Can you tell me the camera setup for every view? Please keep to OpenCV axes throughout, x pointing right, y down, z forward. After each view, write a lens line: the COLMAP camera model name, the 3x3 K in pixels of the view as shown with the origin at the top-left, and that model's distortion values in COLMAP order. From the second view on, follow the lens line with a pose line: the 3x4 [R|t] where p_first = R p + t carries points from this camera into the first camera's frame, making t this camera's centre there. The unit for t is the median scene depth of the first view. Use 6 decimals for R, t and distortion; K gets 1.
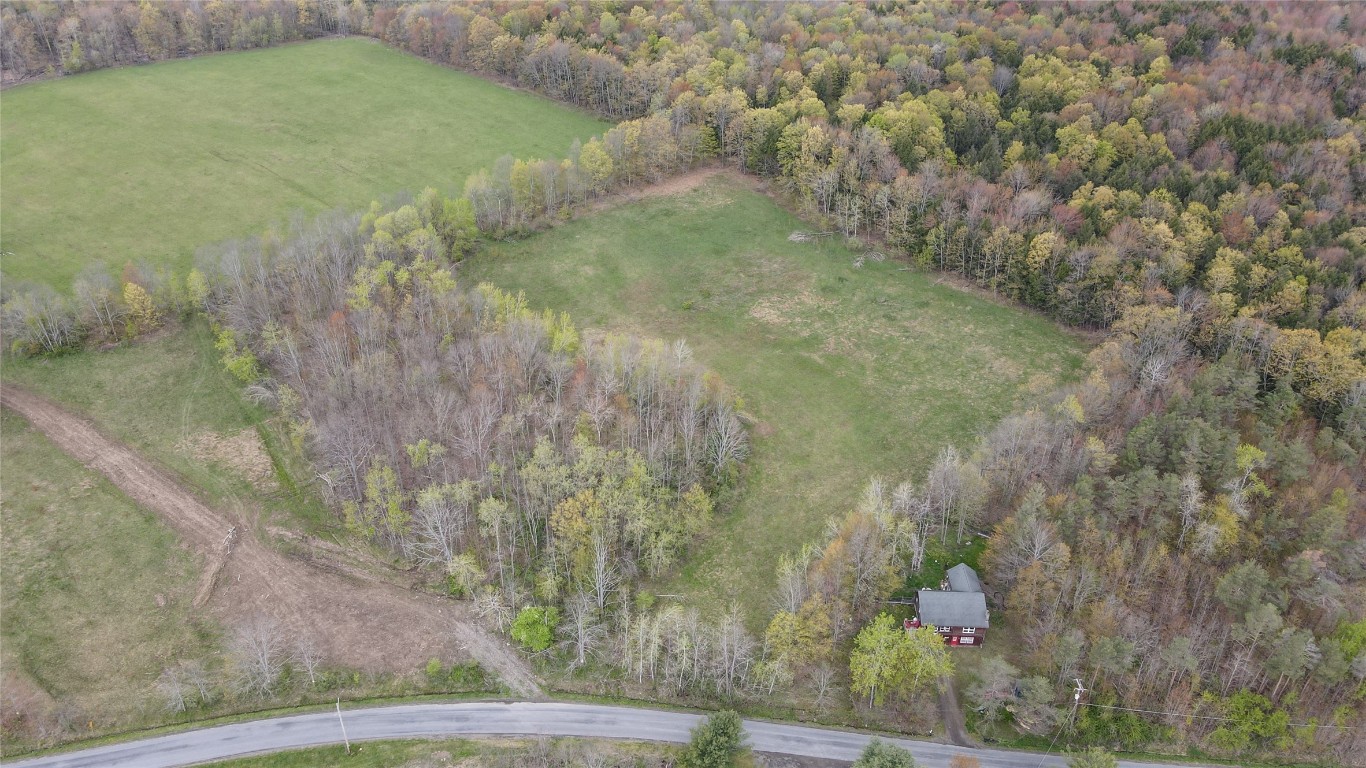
lens RADIAL K [[1010.2, 0, 669.8], [0, 1010.2, 380.6], [0, 0, 1]] dist [0.004857, 0.026052]
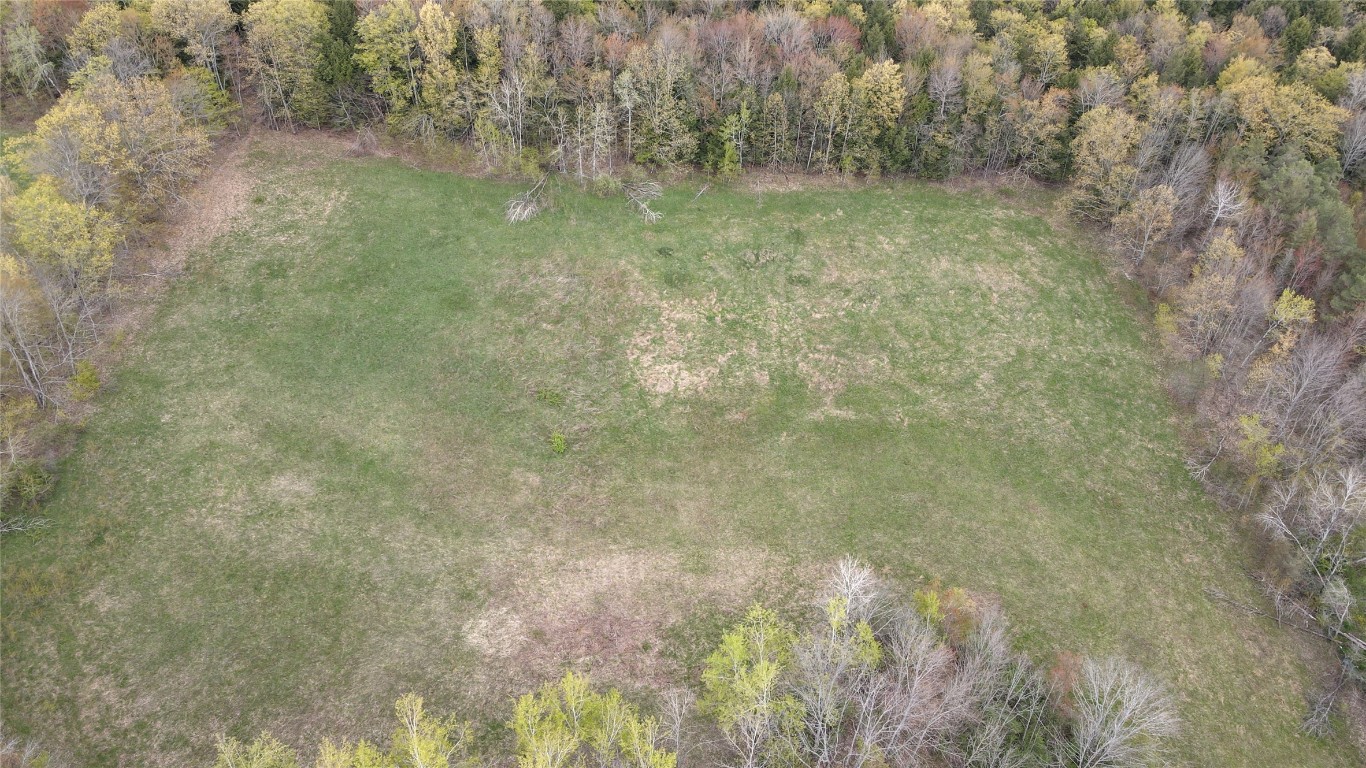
lens RADIAL K [[1010.2, 0, 680.6], [0, 1010.2, 378.1], [0, 0, 1]] dist [0.004857, 0.026052]
pose [[0.652882, -0.488509, 0.578882, -0.194411], [0.382377, 0.872273, 0.304840, -0.212303], [-0.653860, 0.022326, 0.756286, 0.569102]]
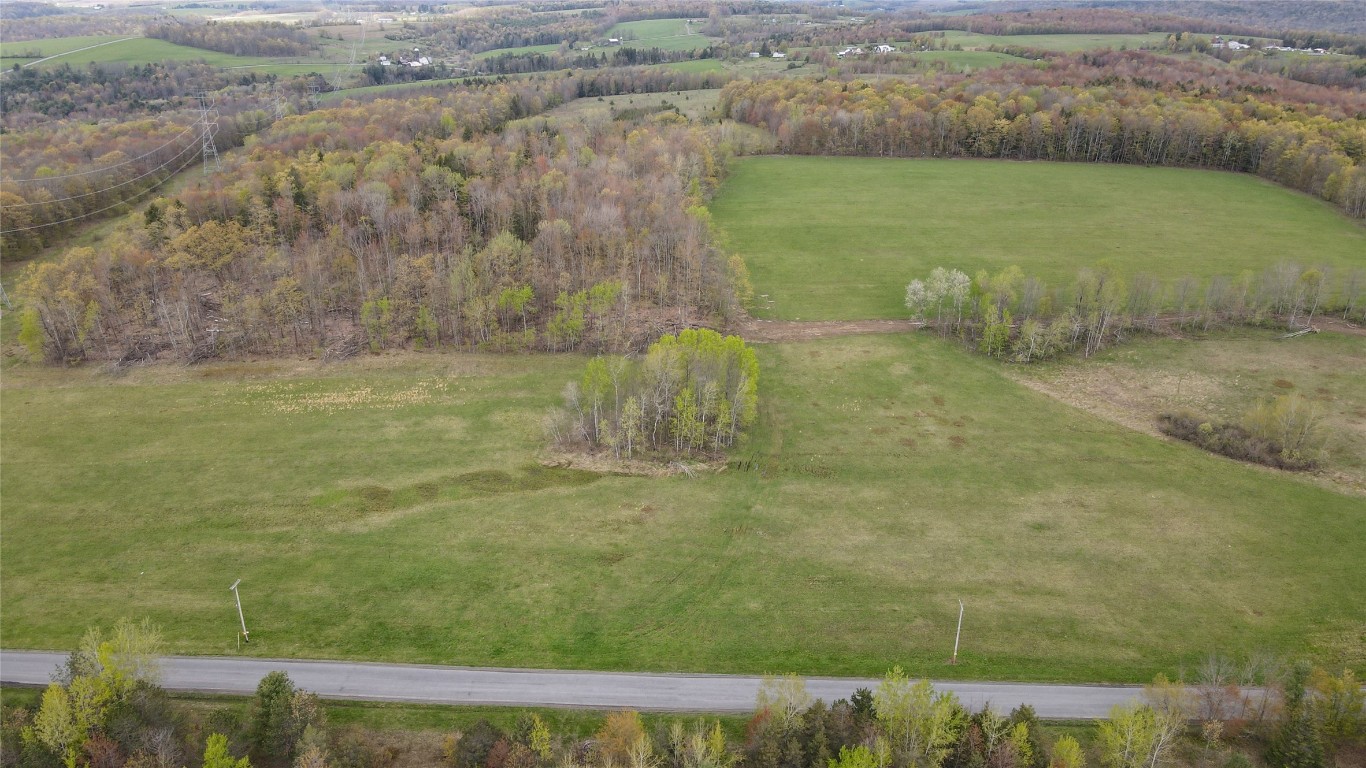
lens RADIAL K [[1010.2, 0, 687.4], [0, 1010.2, 384.8], [0, 0, 1]] dist [0.004857, 0.026052]
pose [[0.731987, -0.250566, 0.633570, -1.730231], [0.342934, 0.939031, -0.024833, -0.228805], [-0.588720, 0.235450, 0.773287, 0.598353]]
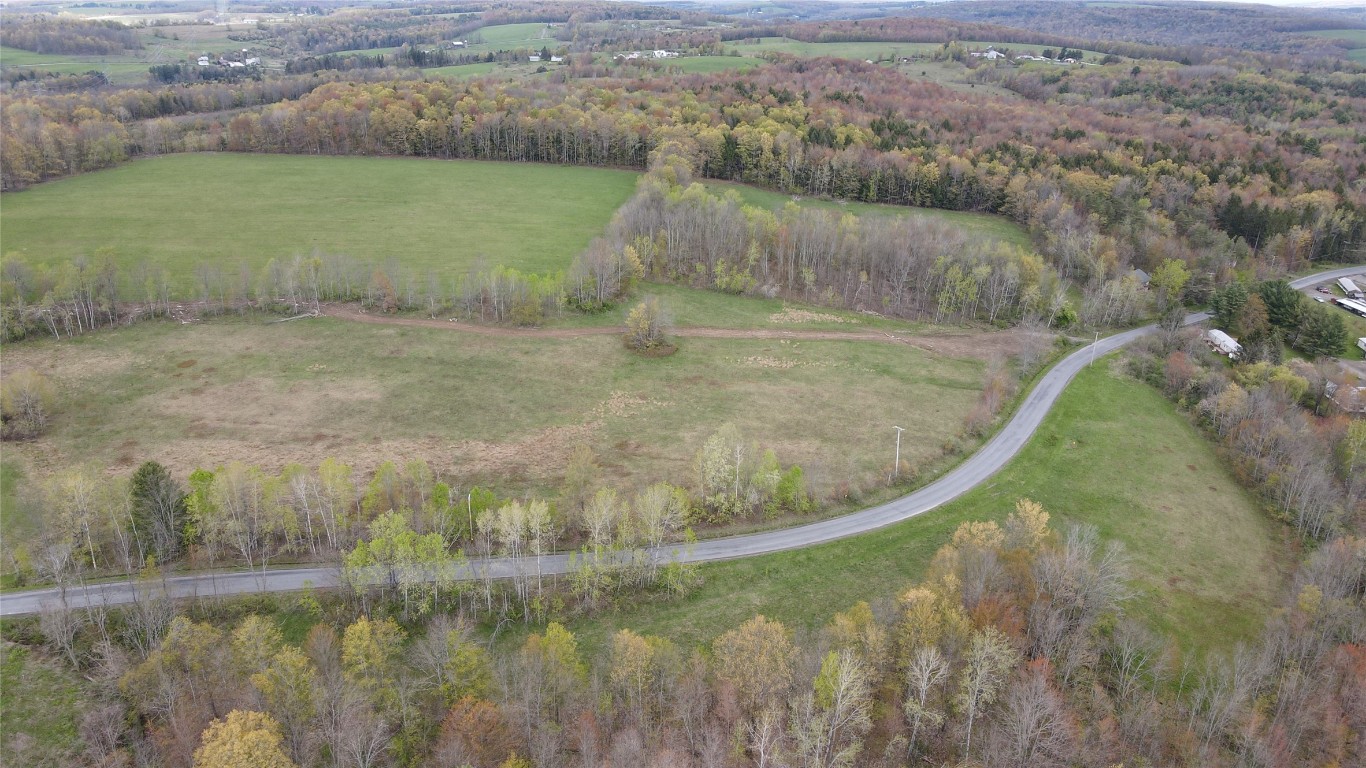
lens RADIAL K [[1010.2, 0, 684.5], [0, 1010.2, 368.8], [0, 0, 1]] dist [0.004857, 0.026052]
pose [[0.713319, -0.238928, 0.658855, -1.127493], [0.344388, 0.938261, -0.032603, 0.094904], [-0.610388, 0.250158, 0.751563, 0.035861]]
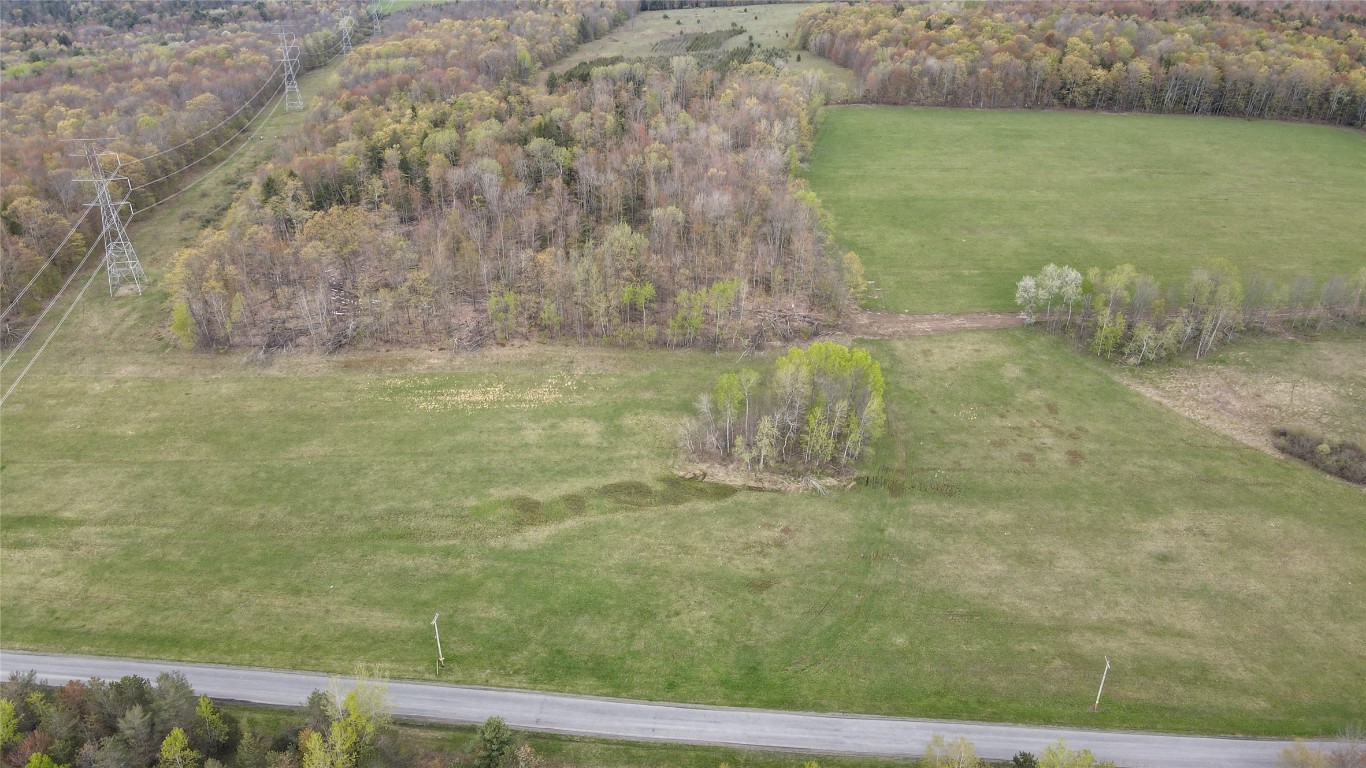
lens RADIAL K [[1010.2, 0, 687.3], [0, 1010.2, 387.6], [0, 0, 1]] dist [0.004857, 0.026052]
pose [[0.761153, -0.299169, 0.575451, -1.774357], [0.327775, 0.943051, 0.056729, -0.327125], [-0.559652, 0.145439, 0.815866, 0.596028]]
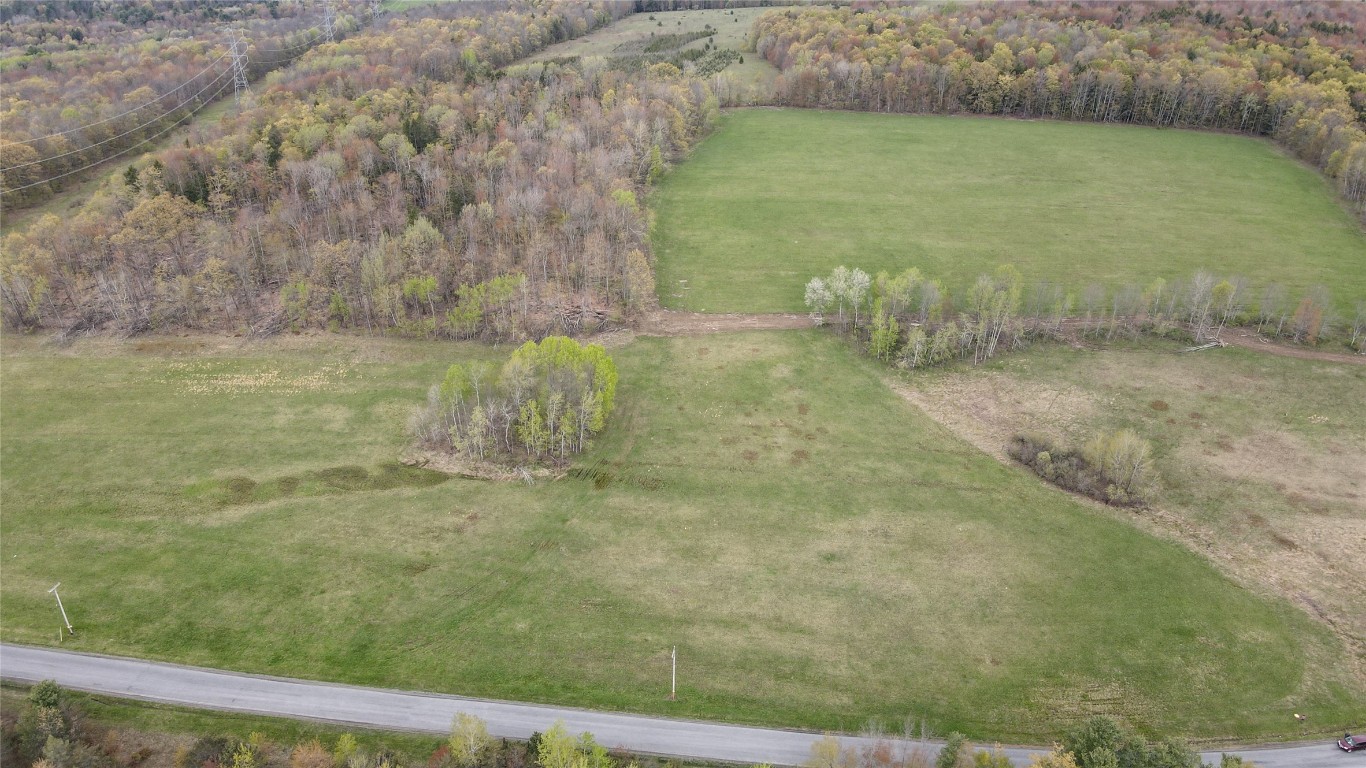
lens RADIAL K [[1010.2, 0, 685.7], [0, 1010.2, 389.3], [0, 0, 1]] dist [0.004857, 0.026052]
pose [[0.797425, -0.277008, 0.536079, -1.598160], [0.303671, 0.951930, 0.040176, -0.246112], [-0.521438, 0.130754, 0.843211, 0.457043]]
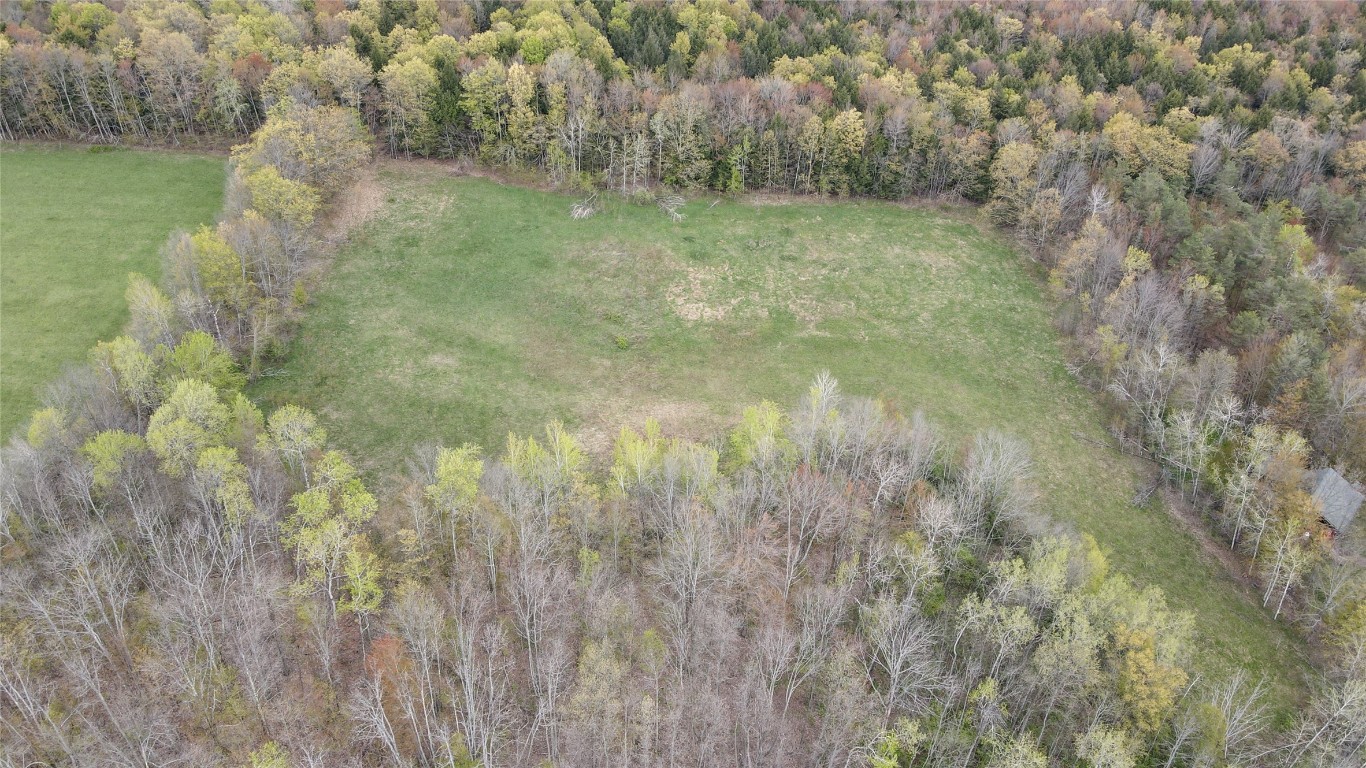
lens RADIAL K [[1010.2, 0, 681.1], [0, 1010.2, 372.1], [0, 0, 1]] dist [0.004857, 0.026052]
pose [[0.646324, -0.416564, 0.639327, -0.377646], [0.382955, 0.901765, 0.200413, -0.168277], [-0.660008, 0.115301, 0.742358, 0.446230]]
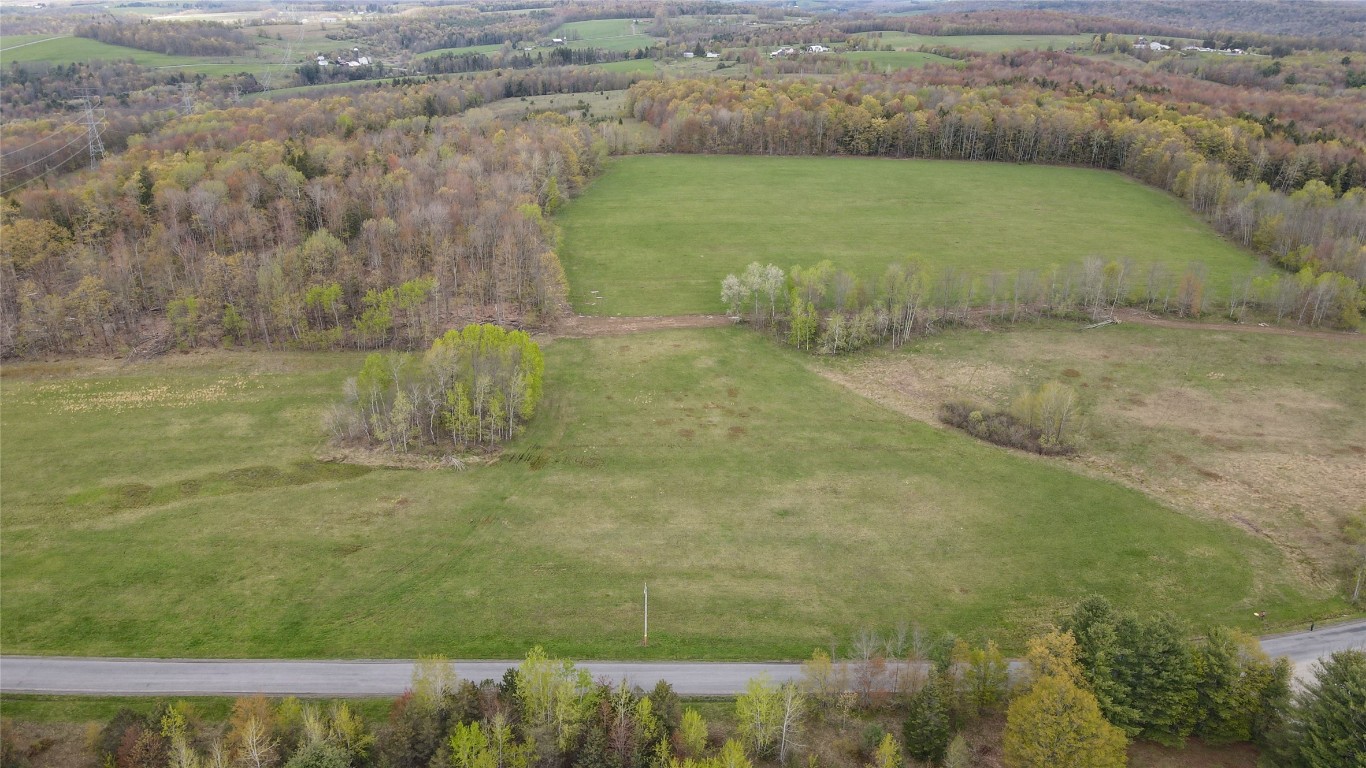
lens RADIAL K [[1010.2, 0, 687.1], [0, 1010.2, 380.8], [0, 0, 1]] dist [0.004857, 0.026052]
pose [[0.707885, -0.255736, 0.658406, -1.643483], [0.353547, 0.935265, -0.016843, -0.177936], [-0.611477, 0.244700, 0.752475, 0.510756]]
